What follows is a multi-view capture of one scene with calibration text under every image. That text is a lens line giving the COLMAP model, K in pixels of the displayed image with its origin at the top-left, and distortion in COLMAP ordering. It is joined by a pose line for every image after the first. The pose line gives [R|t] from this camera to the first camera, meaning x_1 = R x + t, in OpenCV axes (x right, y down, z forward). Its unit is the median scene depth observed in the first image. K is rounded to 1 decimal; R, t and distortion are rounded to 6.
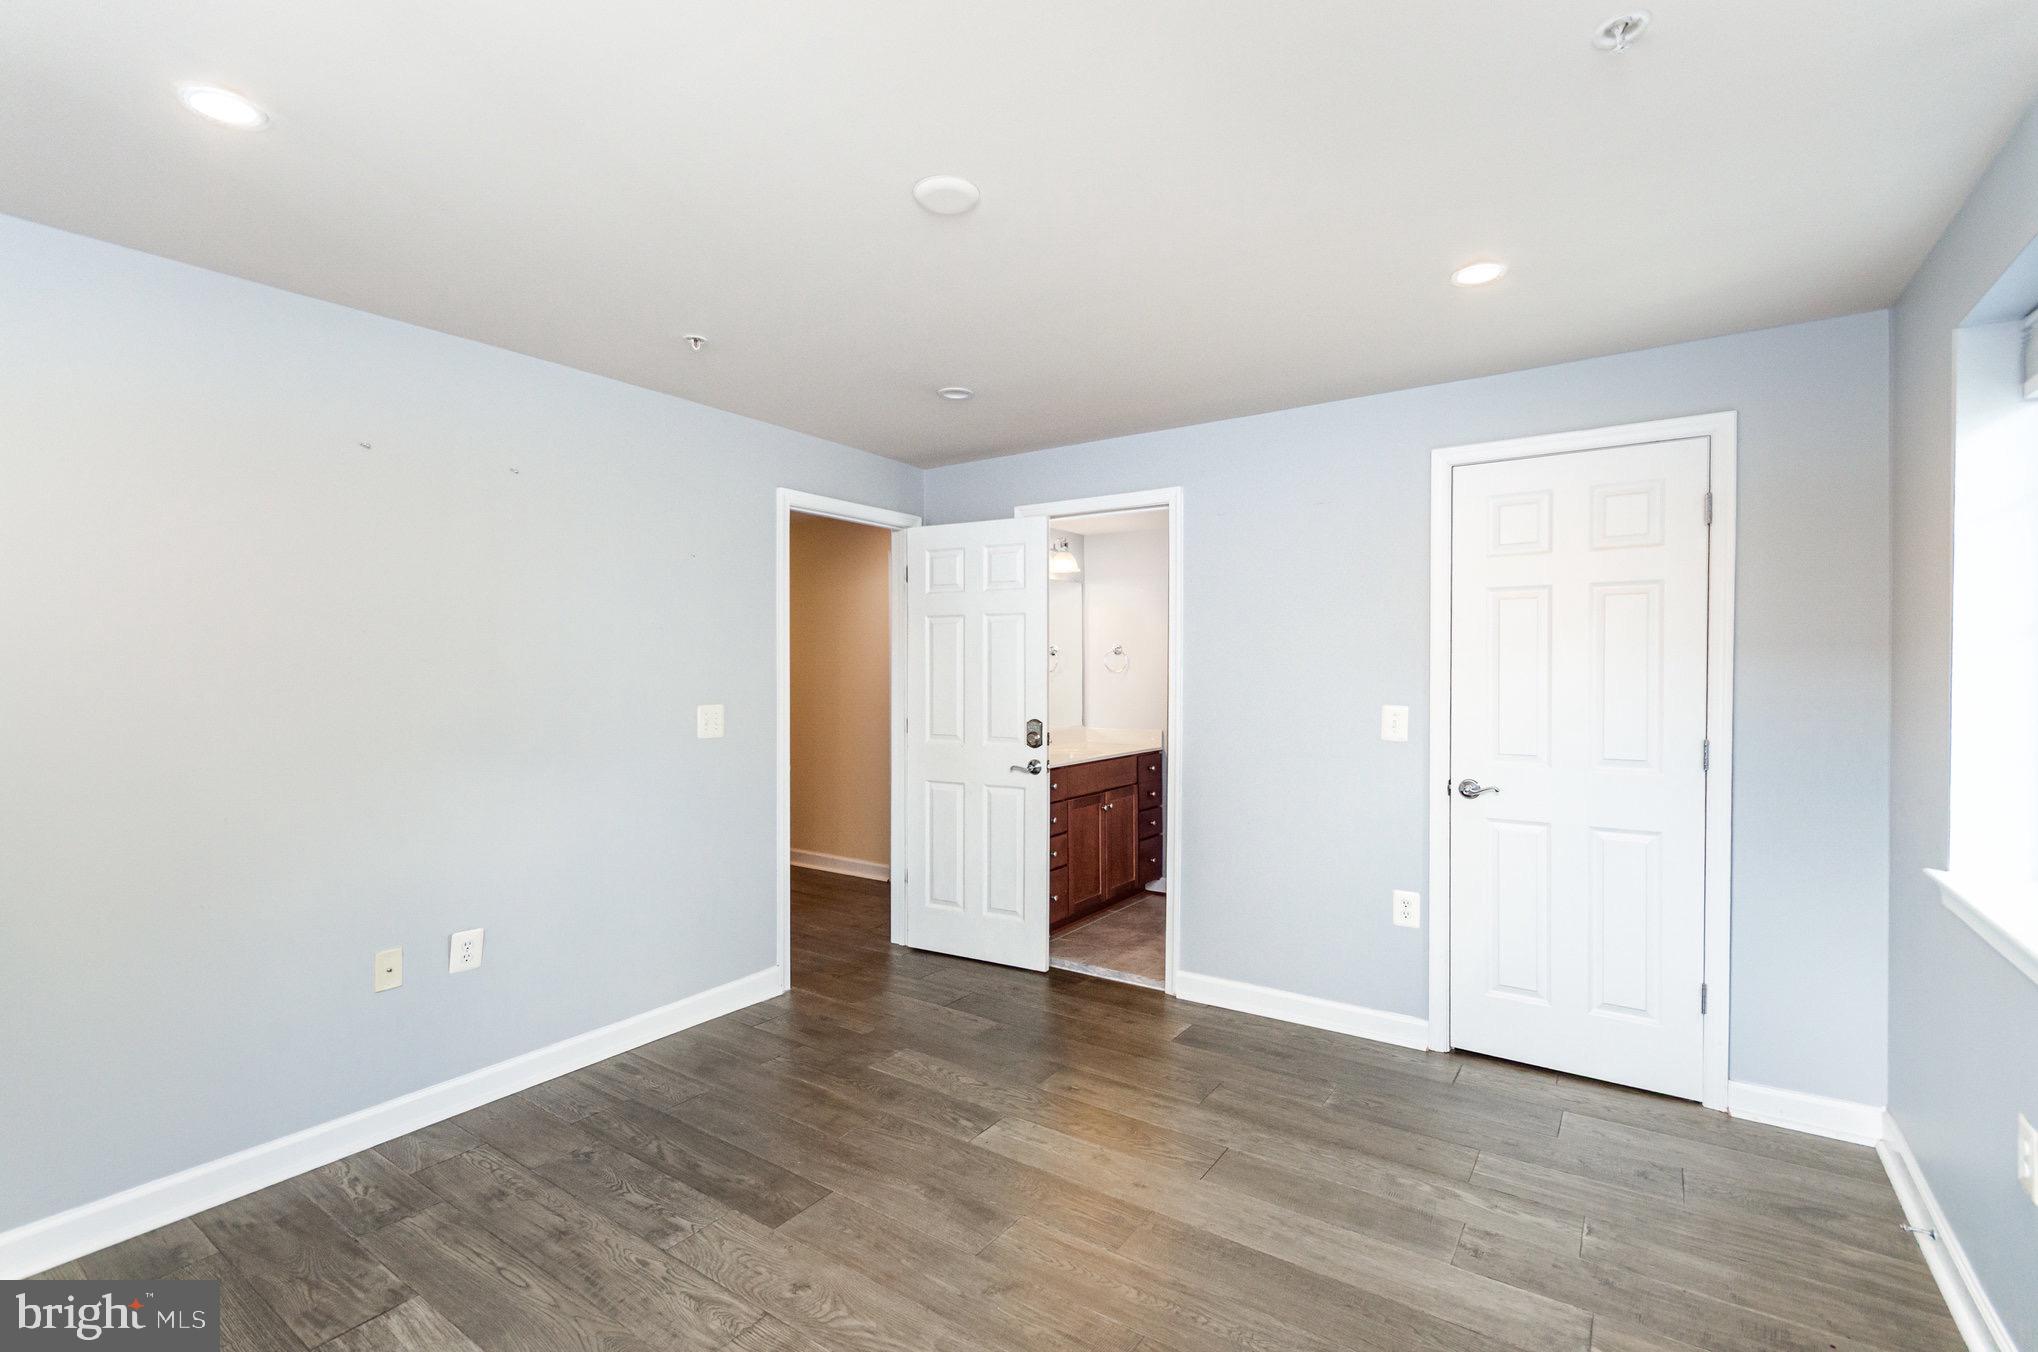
lens RADIAL K [[917.9, 0, 1021.7], [0, 917.9, 674.5], [0, 0, 1]] dist [0.002005, 0.000625]
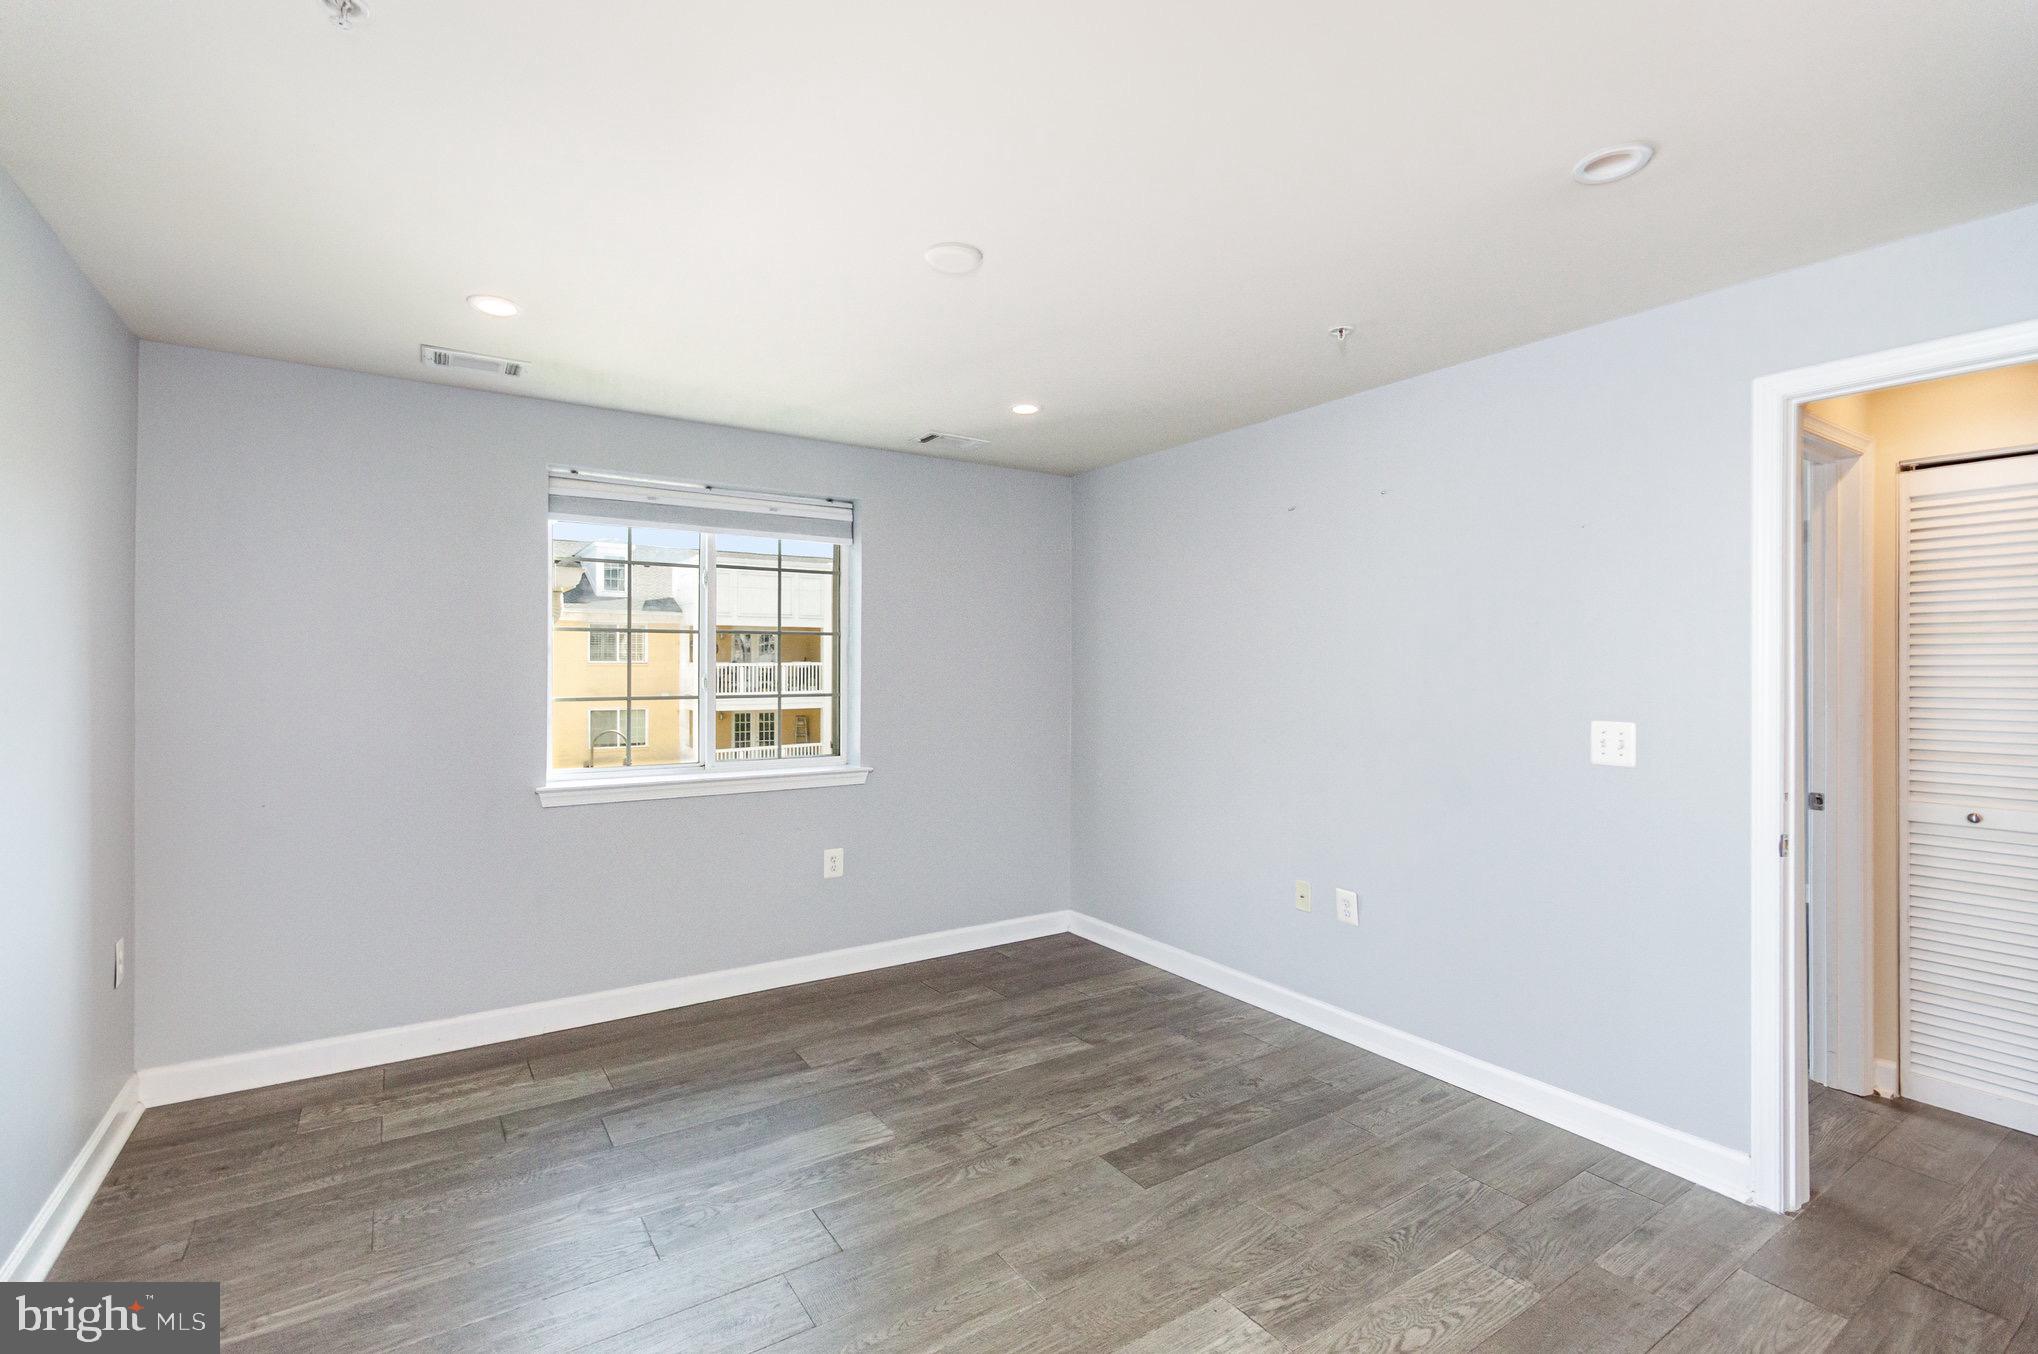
lens RADIAL K [[917.9, 0, 1022.8], [0, 917.9, 662.5], [0, 0, 1]] dist [0.002005, 0.000625]
pose [[-0.360622, -0.005767, -0.932694, 0.755769], [-0.014550, 0.999894, -0.000557, -0.009897], [0.932599, 0.013370, -0.360667, 1.186098]]
